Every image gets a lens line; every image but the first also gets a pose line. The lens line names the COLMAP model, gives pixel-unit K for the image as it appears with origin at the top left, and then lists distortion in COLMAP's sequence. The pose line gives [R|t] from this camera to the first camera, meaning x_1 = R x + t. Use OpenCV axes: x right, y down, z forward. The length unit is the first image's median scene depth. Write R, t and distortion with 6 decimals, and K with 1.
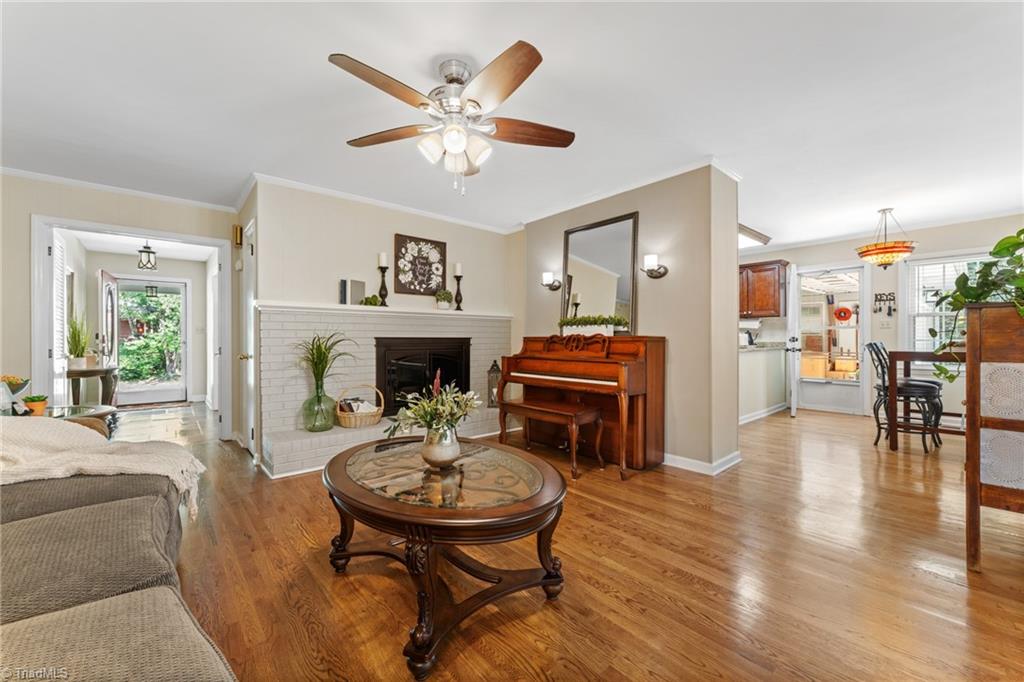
lens RADIAL K [[405.7, 0, 512.0], [0, 405.7, 341.0], [0, 0, 1]] dist [0.000699, 0.000088]
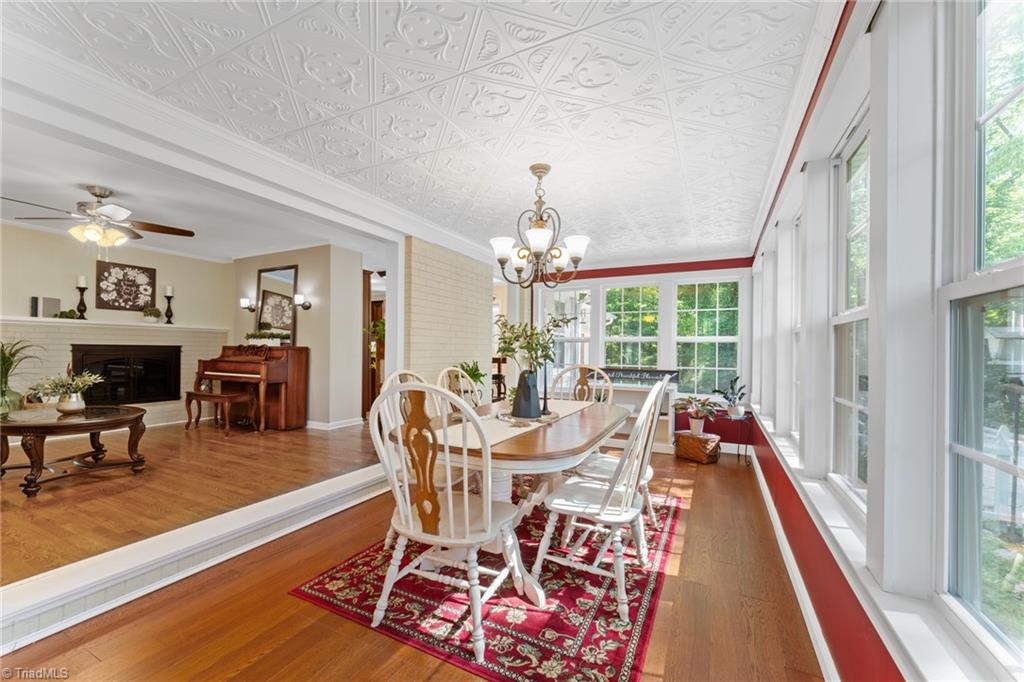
lens RADIAL K [[410.1, 0, 510.7], [0, 410.1, 350.6], [0, 0, 1]] dist [0.001168, 0.000142]
pose [[0.925893, 0.010900, 0.377627, 0.403927], [-0.010725, 0.999939, -0.002567, -0.000812], [-0.377632, -0.001674, 0.925954, -0.624266]]
